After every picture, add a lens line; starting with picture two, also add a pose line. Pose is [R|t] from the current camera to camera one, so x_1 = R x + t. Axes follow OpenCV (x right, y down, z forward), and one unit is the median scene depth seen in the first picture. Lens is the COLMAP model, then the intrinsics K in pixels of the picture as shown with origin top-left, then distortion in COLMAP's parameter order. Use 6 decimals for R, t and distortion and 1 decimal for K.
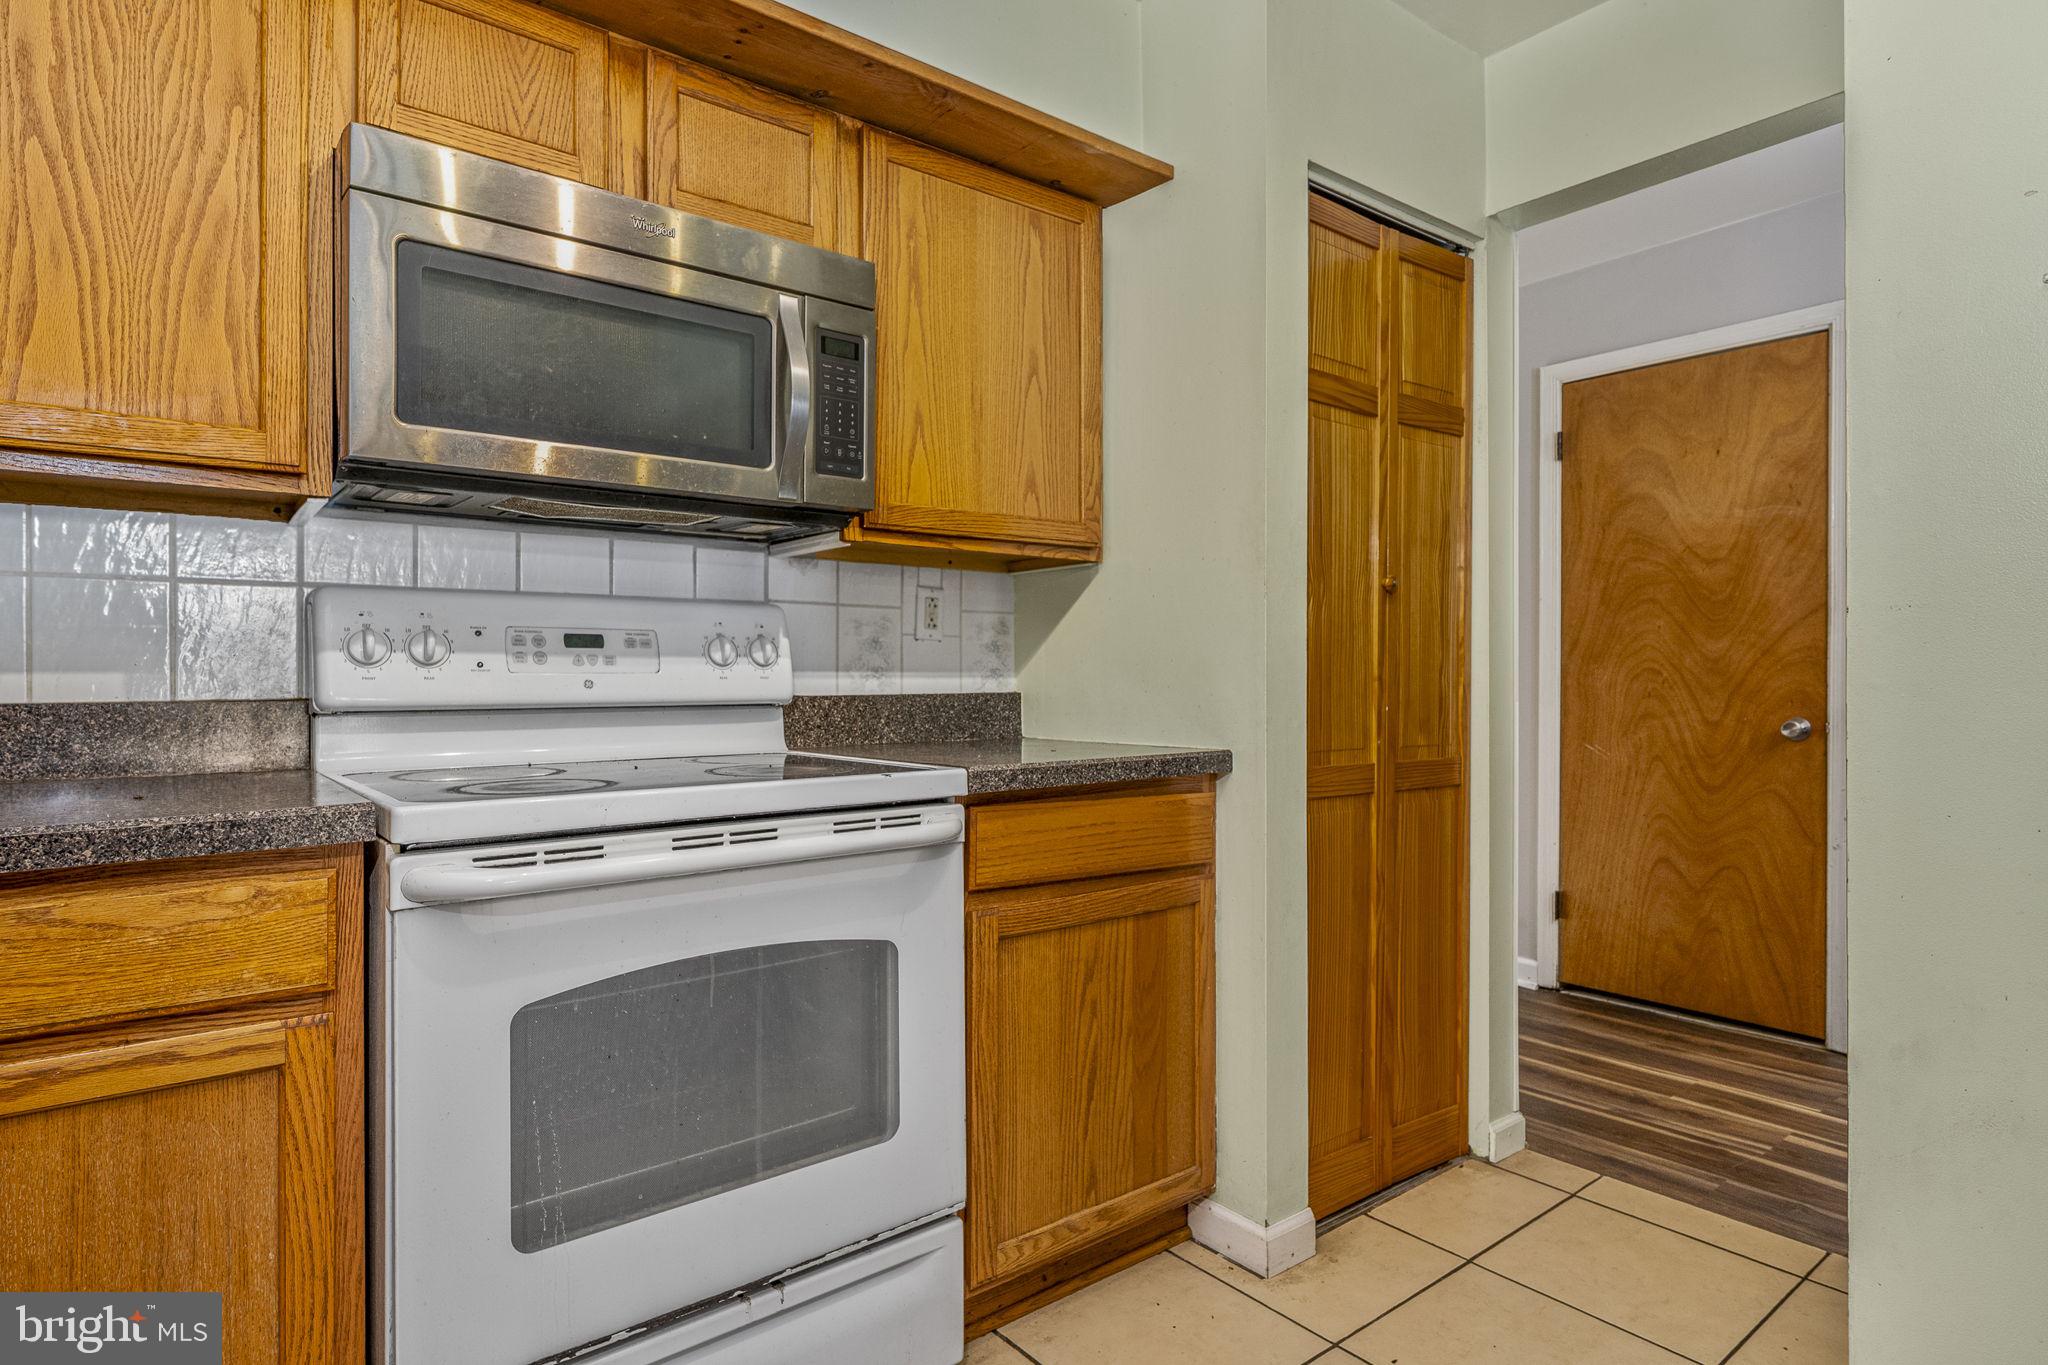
lens RADIAL K [[1091.5, 0, 1024.0], [0, 1091.5, 682.5], [0, 0, 1]] dist [-0.006548, 0.001038]
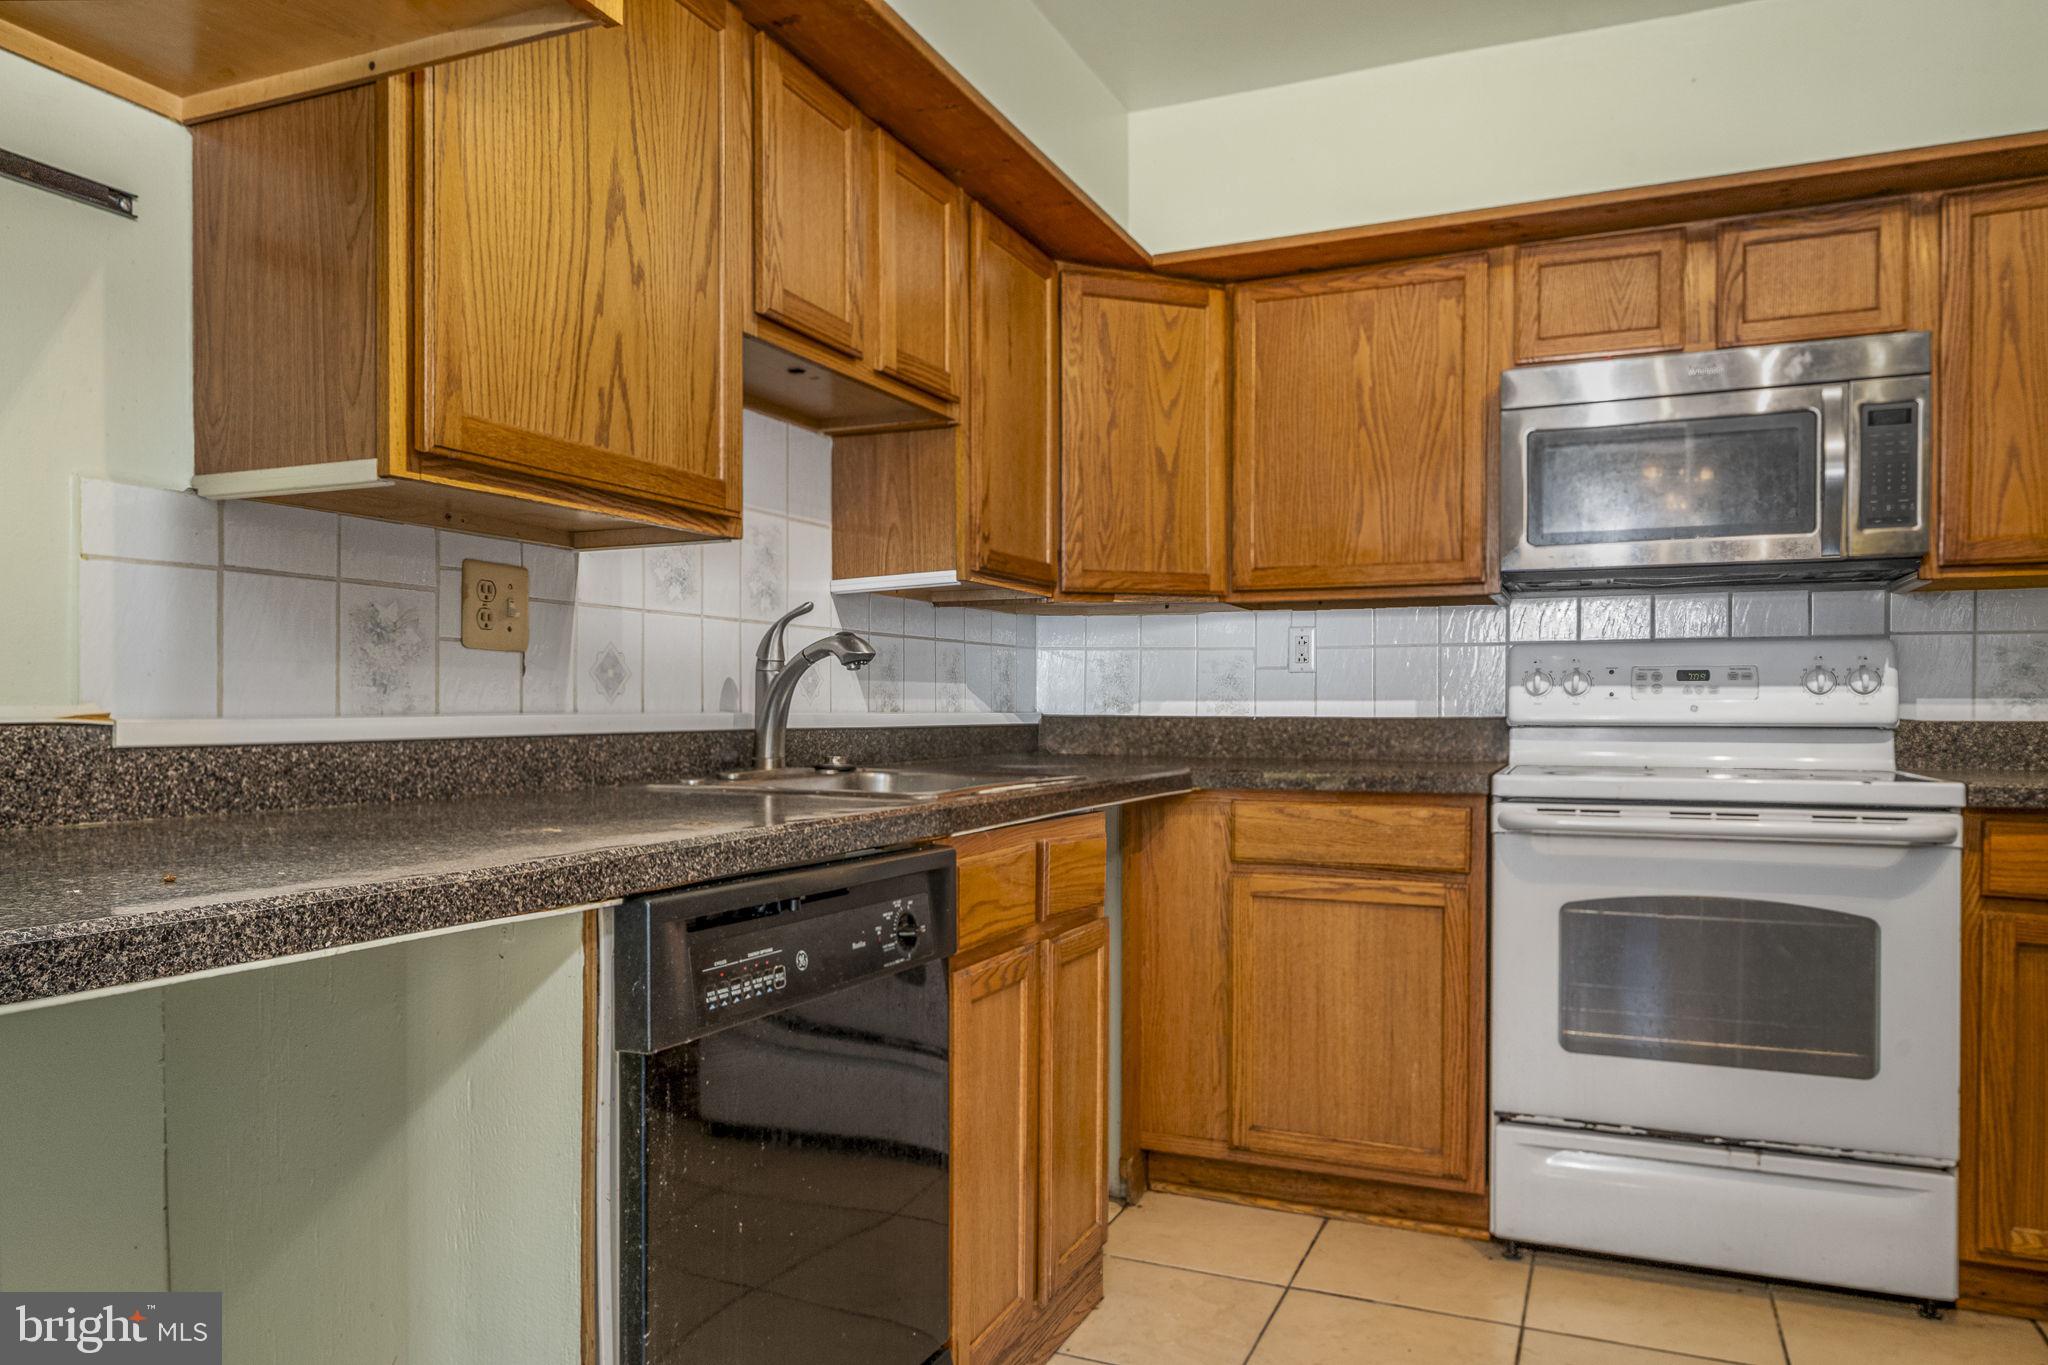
lens RADIAL K [[1382.8, 0, 1024.2], [0, 1382.8, 687.9], [0, 0, 1]] dist [0.005867, 0.001085]
pose [[0.471335, -0.011194, -0.881883, 0.742321], [-0.005063, 0.999869, -0.015397, 0.006821], [0.881939, 0.011722, 0.471217, -0.529126]]
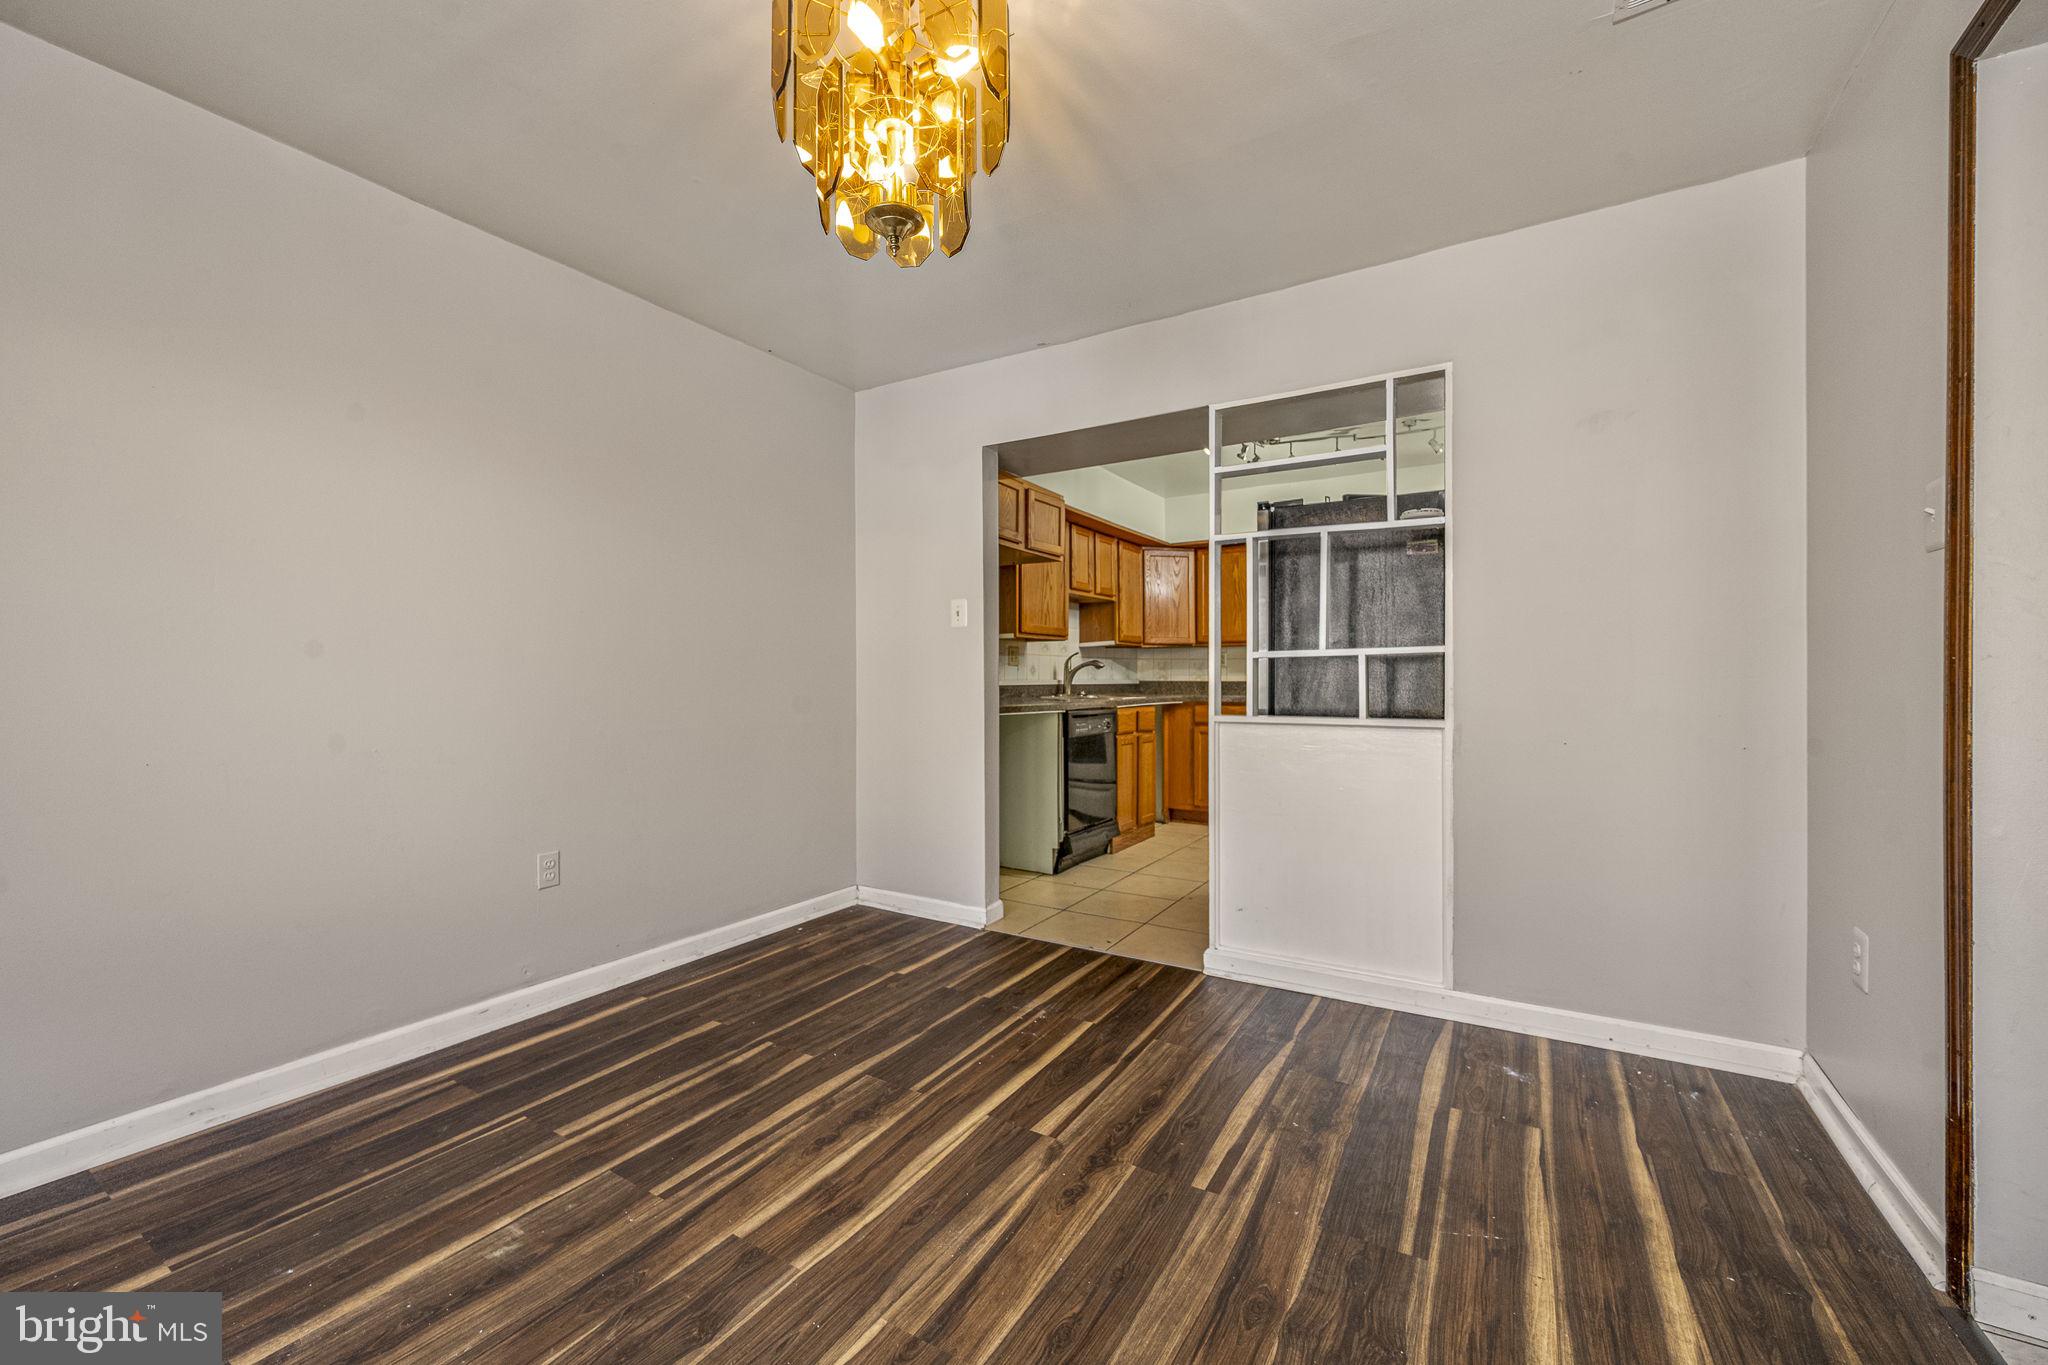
lens RADIAL K [[815.6, 0, 1024.0], [0, 815.6, 682.5], [0, 0, 1]] dist [0.000608, 0.000049]
pose [[0.347661, 0.002392, -0.937617, 2.473285], [-0.000842, 0.999997, 0.002239, 0.013624], [0.937620, 0.000011, 0.347662, -1.442054]]
